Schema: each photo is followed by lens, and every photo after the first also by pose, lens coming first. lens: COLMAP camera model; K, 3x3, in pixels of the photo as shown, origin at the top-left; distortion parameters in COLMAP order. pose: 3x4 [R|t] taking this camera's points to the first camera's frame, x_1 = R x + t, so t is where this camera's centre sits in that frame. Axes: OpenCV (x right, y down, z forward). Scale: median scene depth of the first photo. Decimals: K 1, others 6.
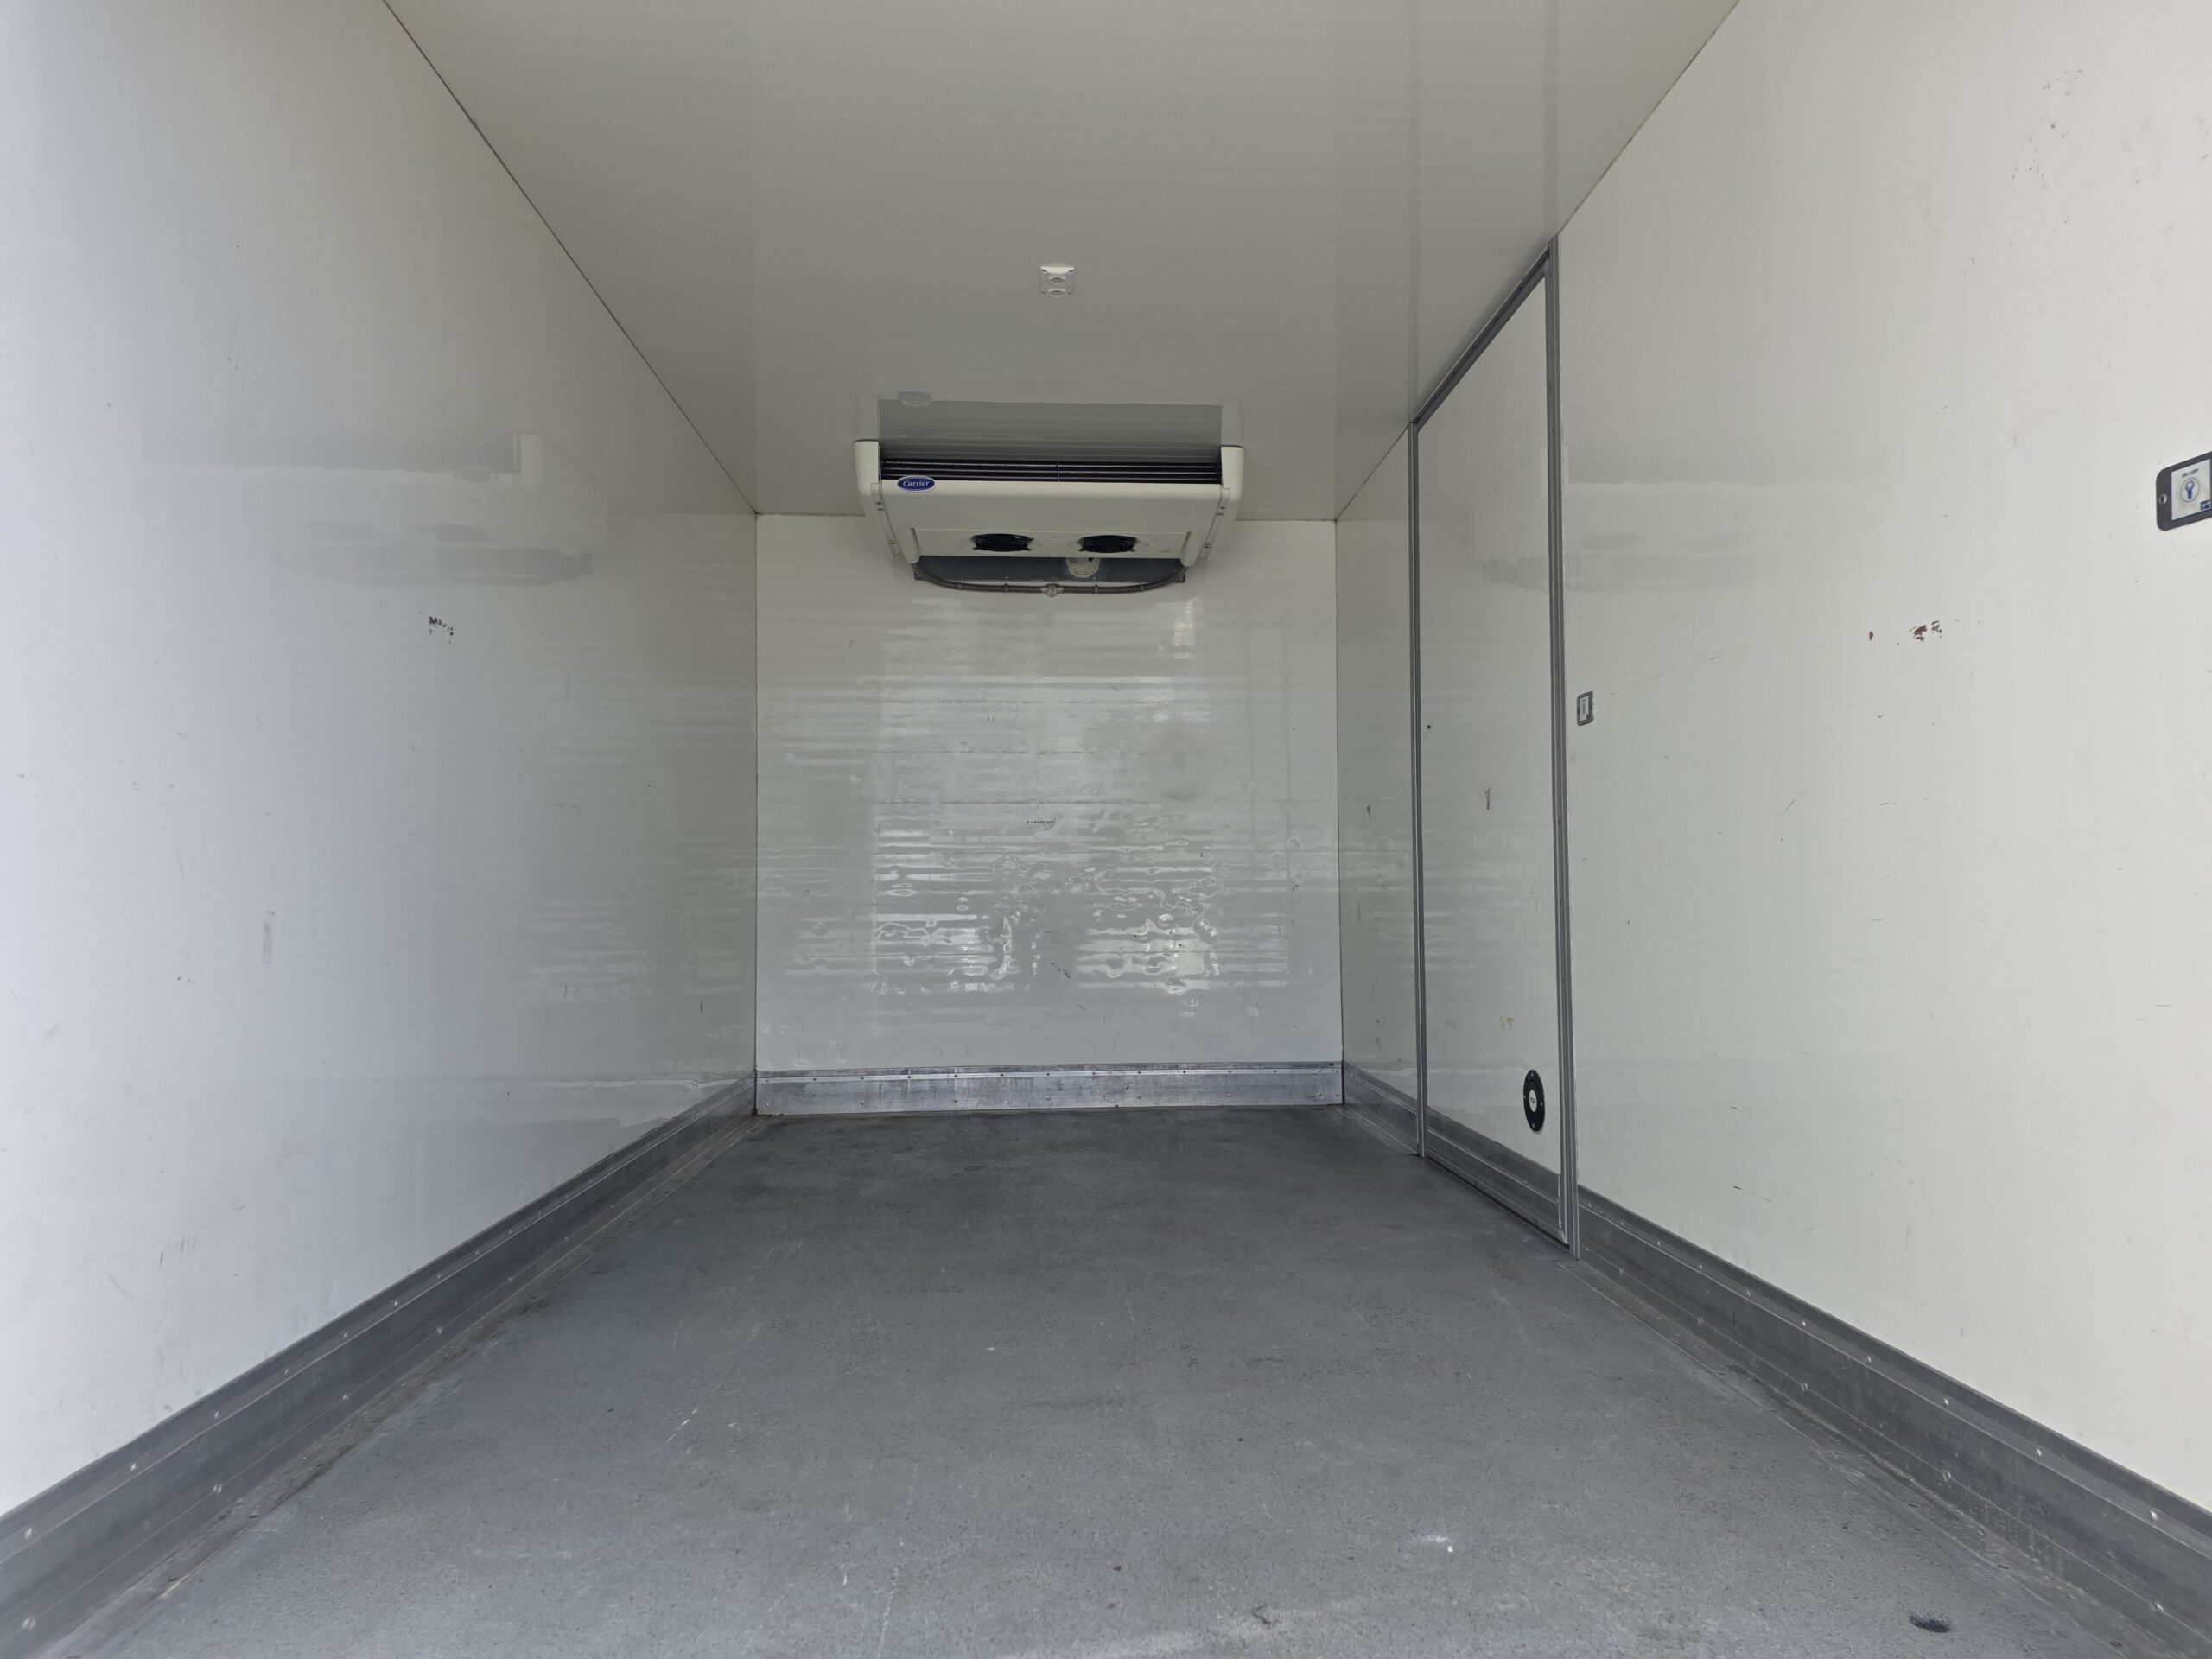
lens RADIAL K [[1472.9, 0, 1206.9], [0, 1472.9, 826.7], [0, 0, 1]] dist [0.046023, -0.031211]
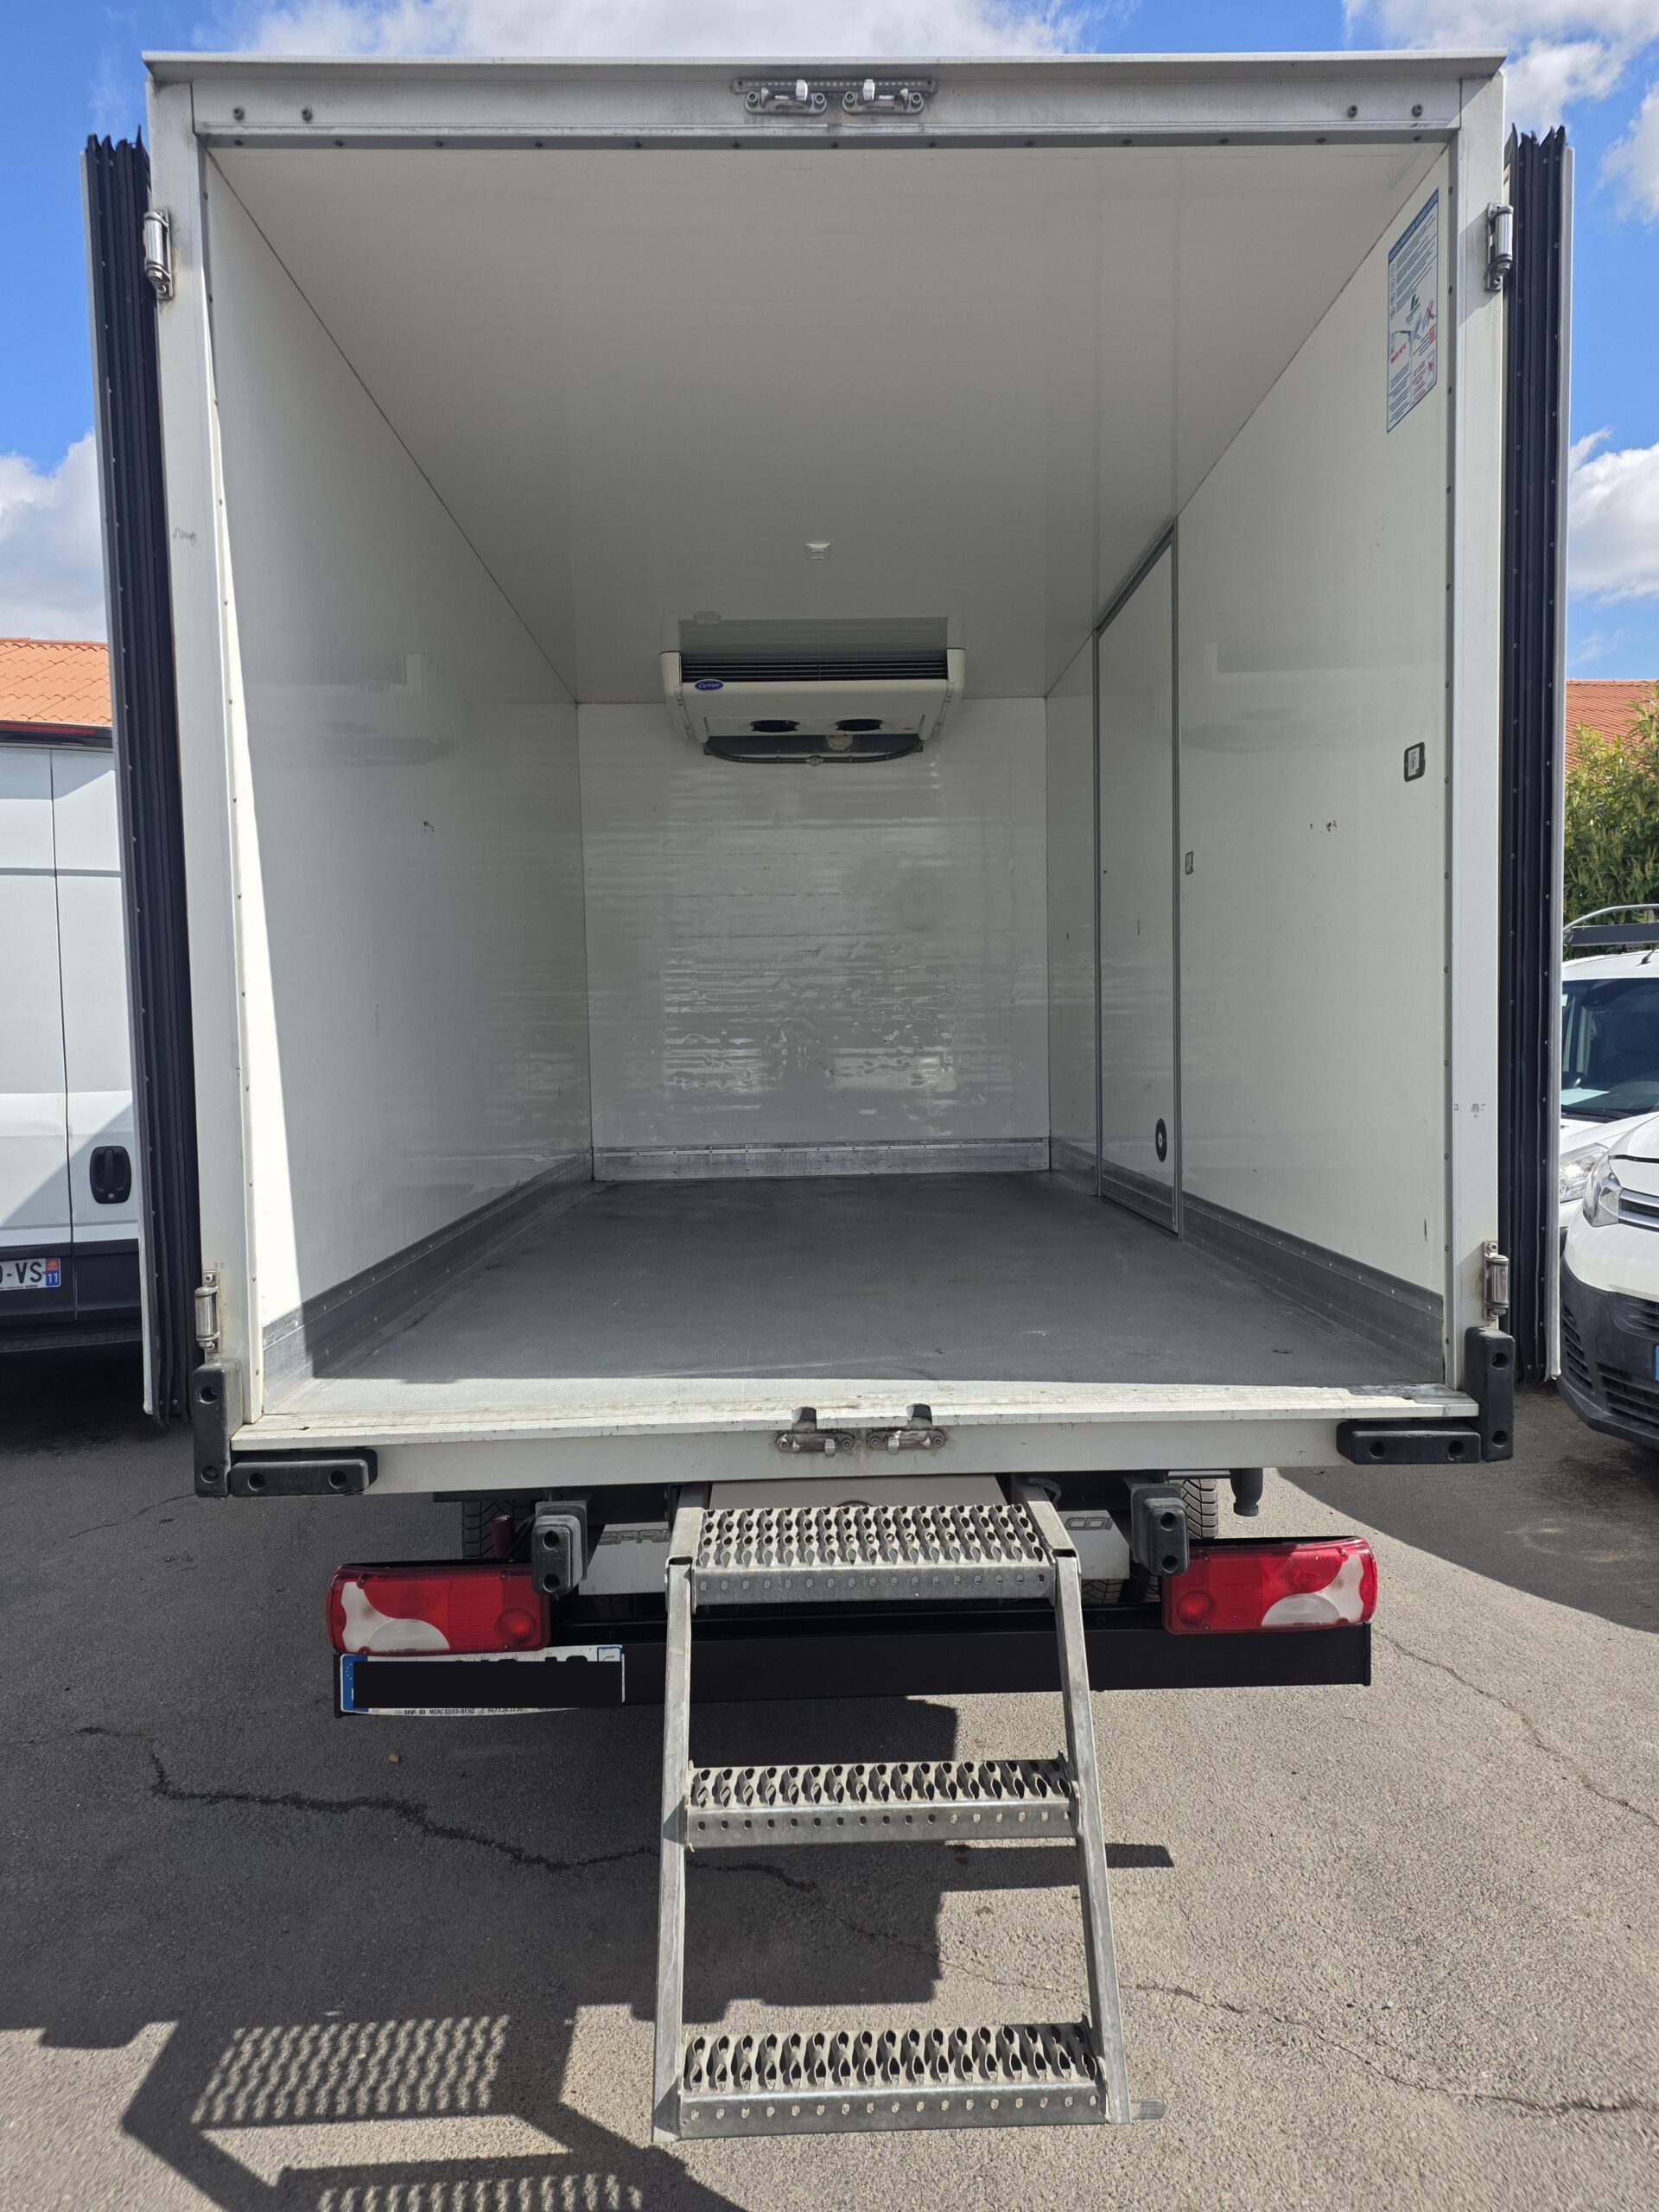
lens RADIAL K [[1447.2, 0, 841.7], [0, 1447.2, 1091.5], [0, 0, 1]] dist [0.062811, -0.027059]
pose [[0.996271, -0.006454, -0.086034, 0.021218], [0.014338, 0.995717, 0.091333, 0.004268], [0.085076, -0.092226, 0.992097, -0.242356]]
